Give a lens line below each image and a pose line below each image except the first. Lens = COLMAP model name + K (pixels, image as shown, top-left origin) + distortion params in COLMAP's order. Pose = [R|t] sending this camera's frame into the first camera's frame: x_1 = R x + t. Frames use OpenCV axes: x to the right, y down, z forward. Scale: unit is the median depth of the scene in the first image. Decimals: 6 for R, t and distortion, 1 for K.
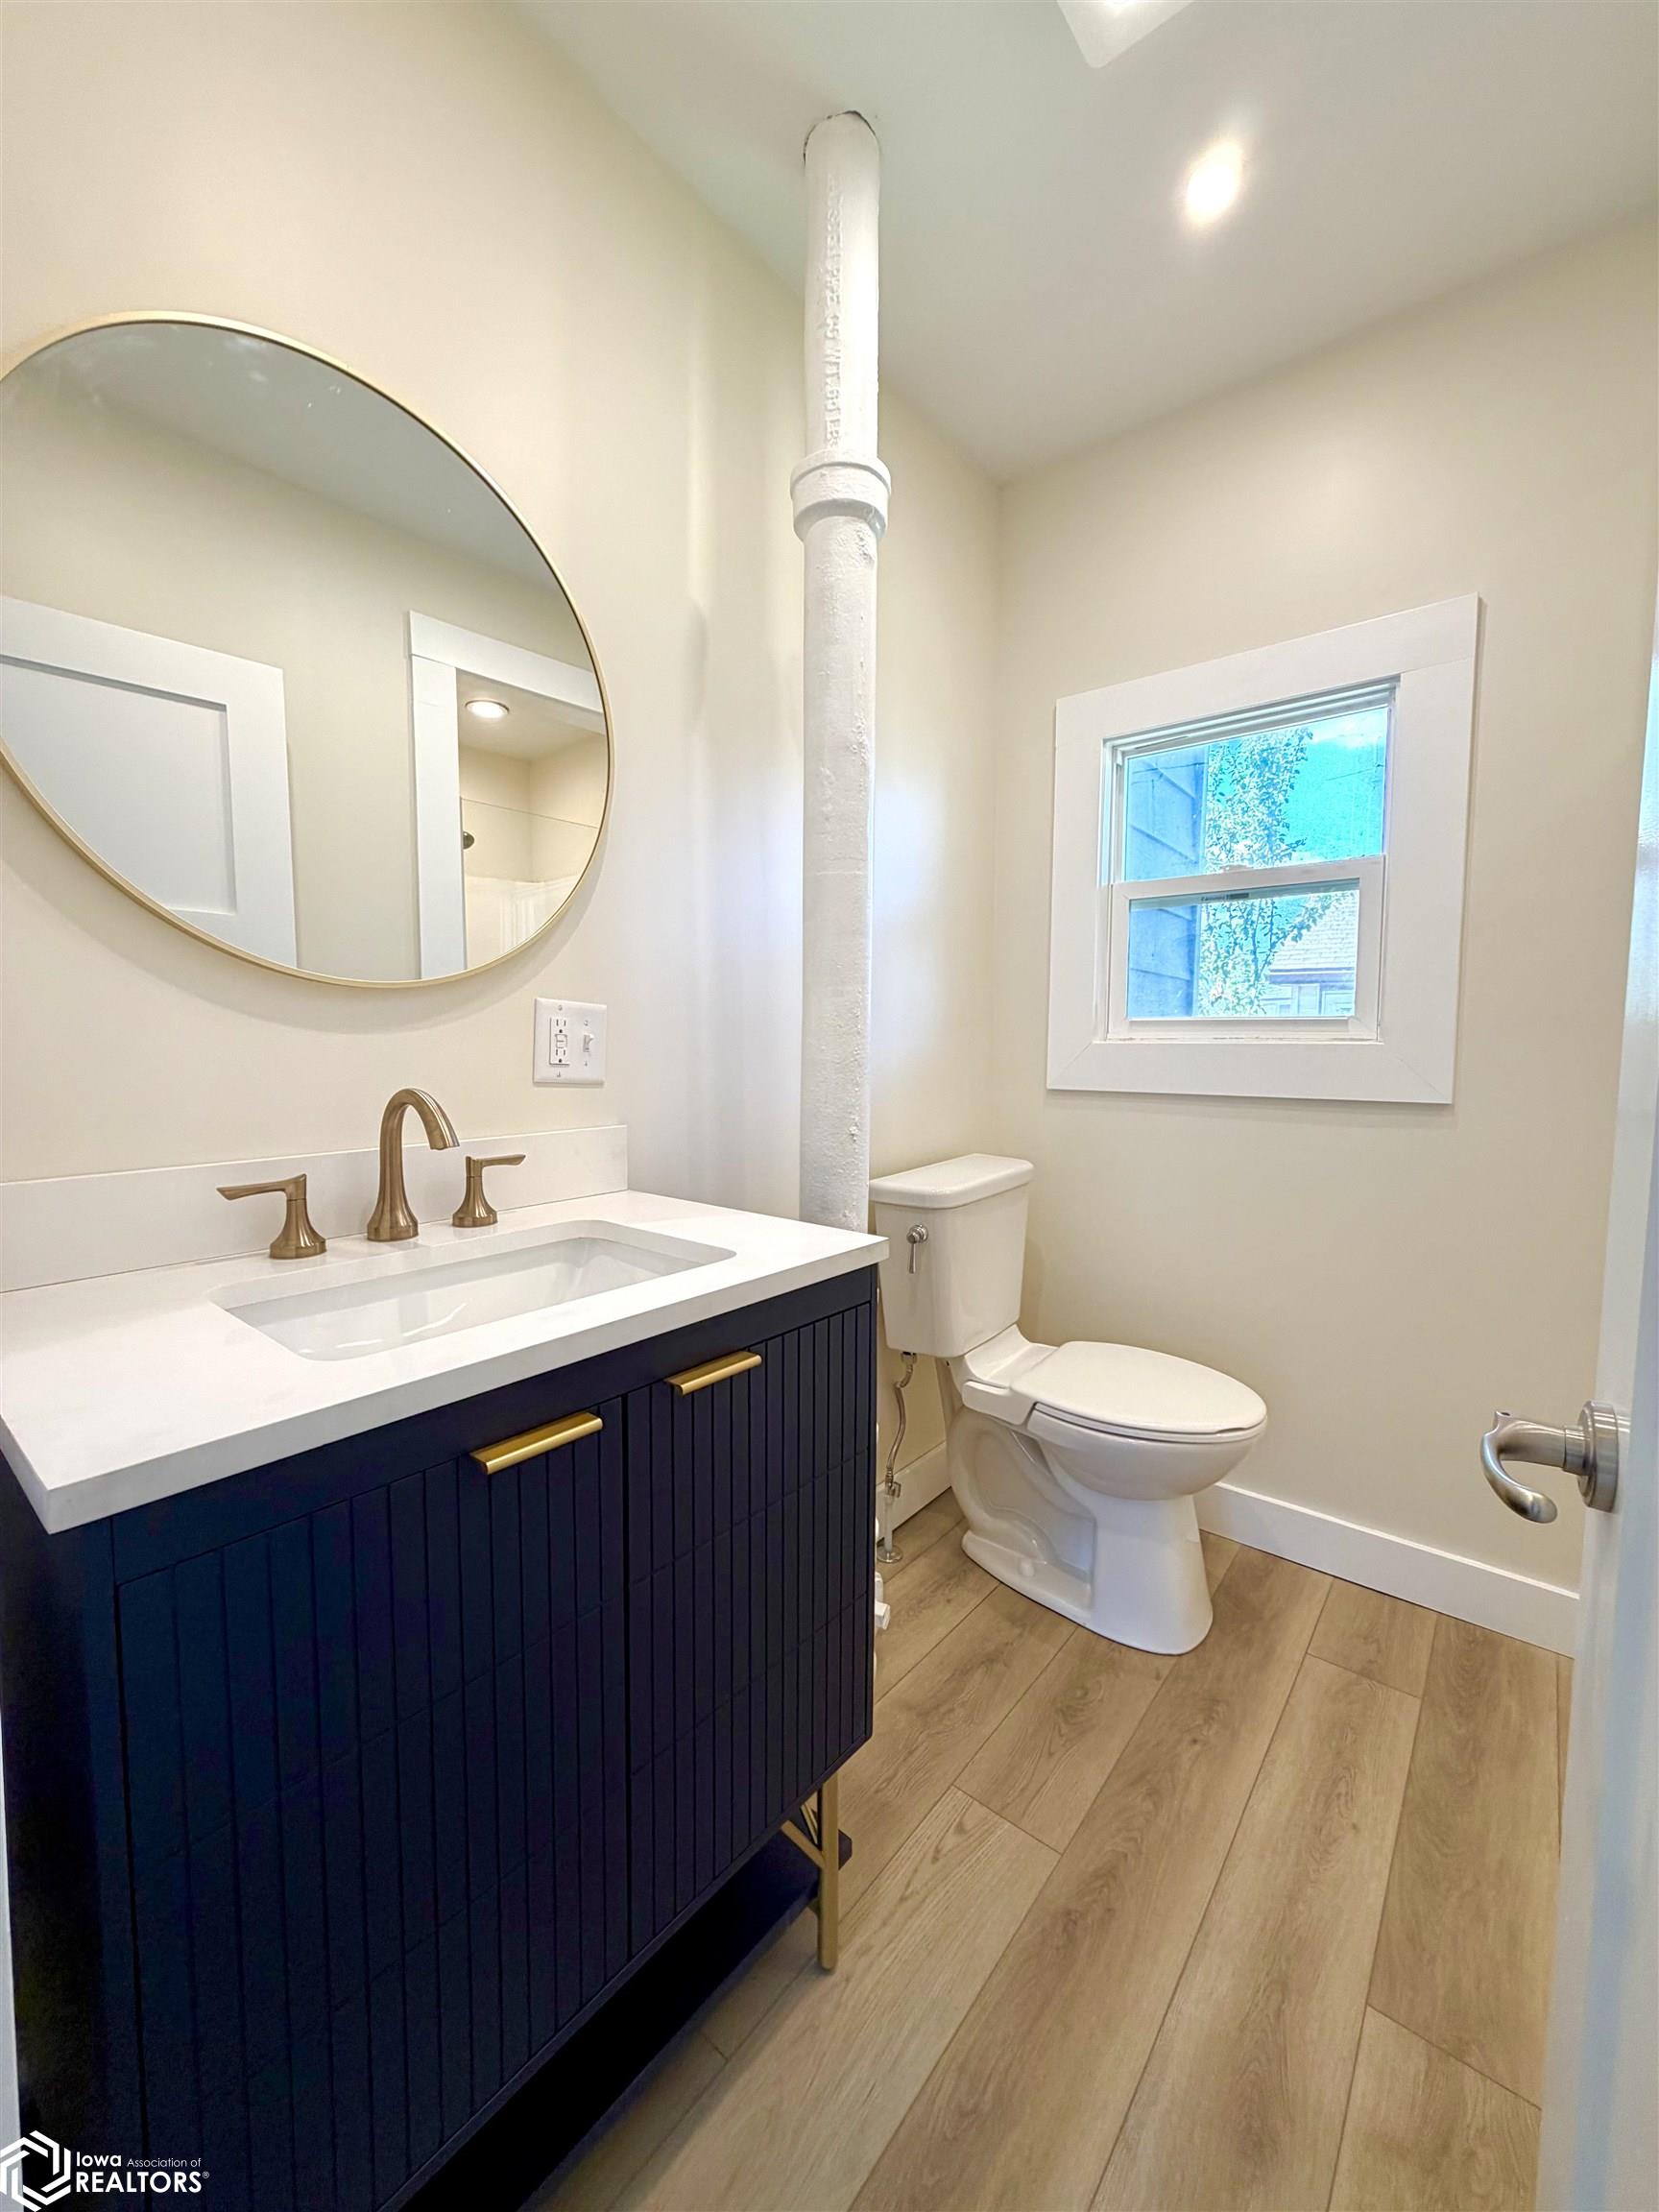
lens RADIAL K [[873.8, 0, 829.5], [0, 873.8, 1106.0], [0, 0, 1]] dist [-0.002031, 0.000061]
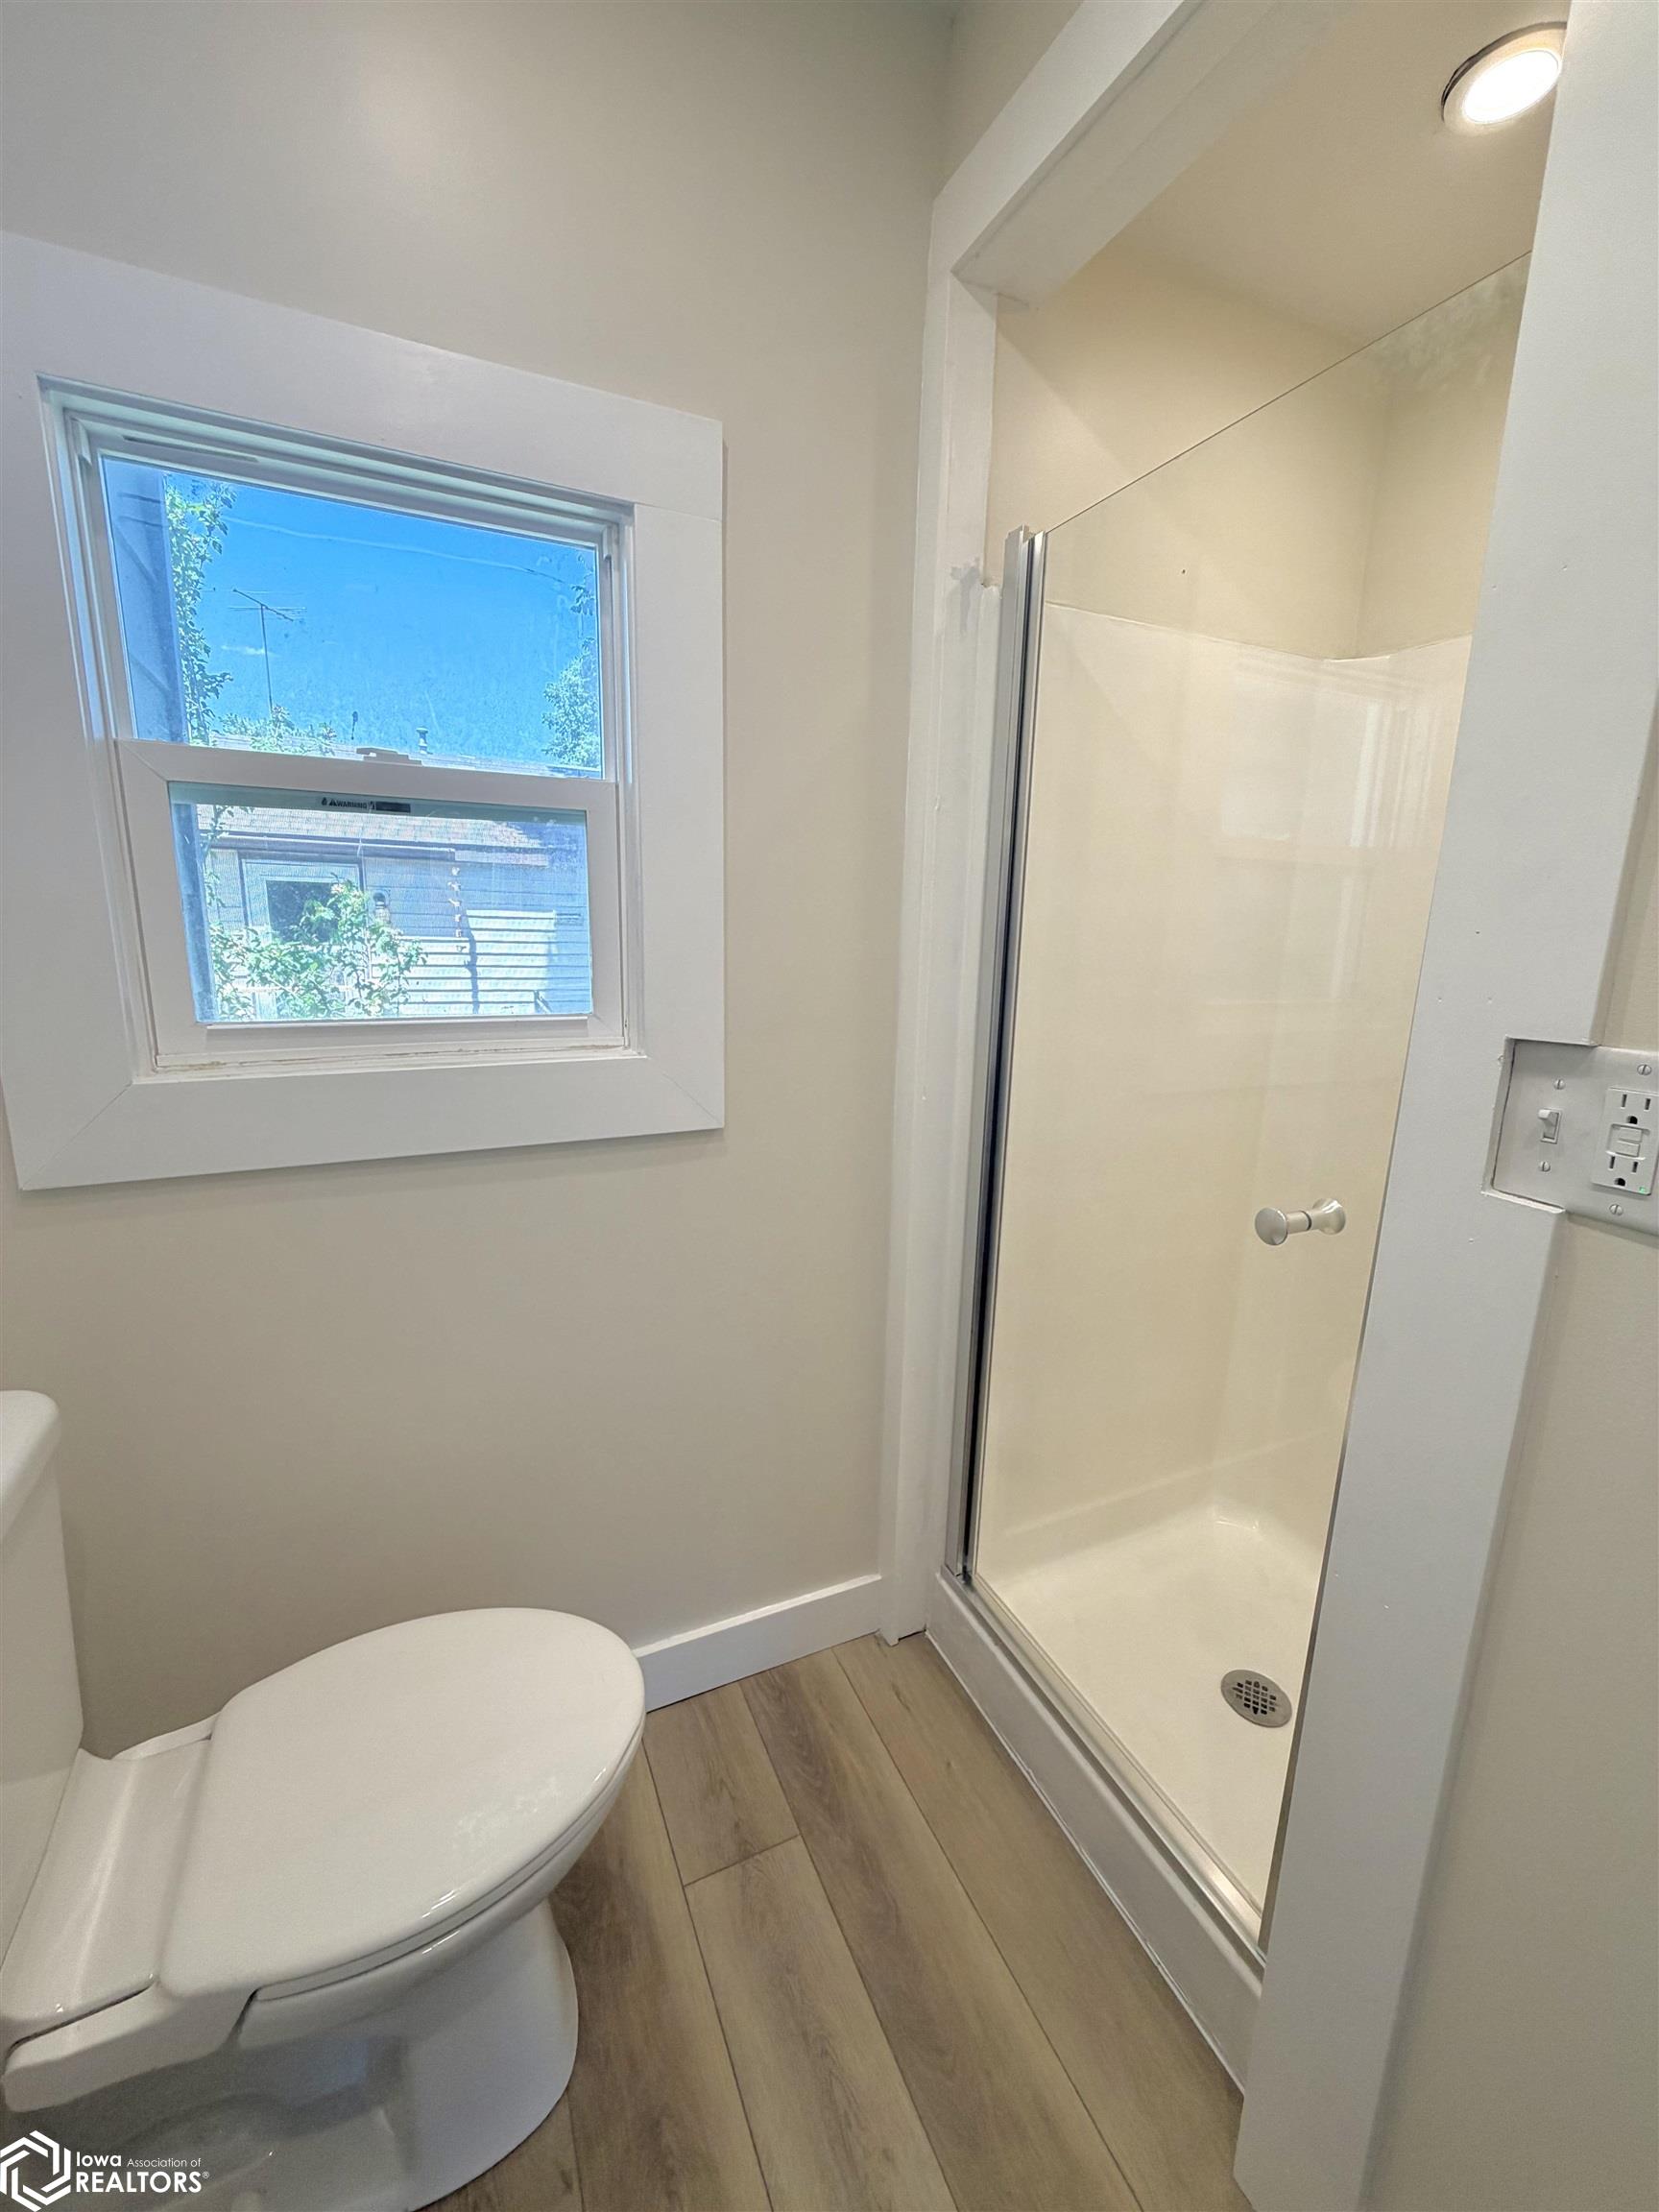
lens RADIAL K [[880.3, 0, 829.0], [0, 880.3, 1097.6], [0, 0, 1]] dist [-0.002520, 0.000508]
pose [[0.432613, -0.177712, 0.883892, 0.049541], [0.044156, 0.983381, 0.176104, -0.163219], [-0.900498, -0.037156, 0.433270, 0.556196]]
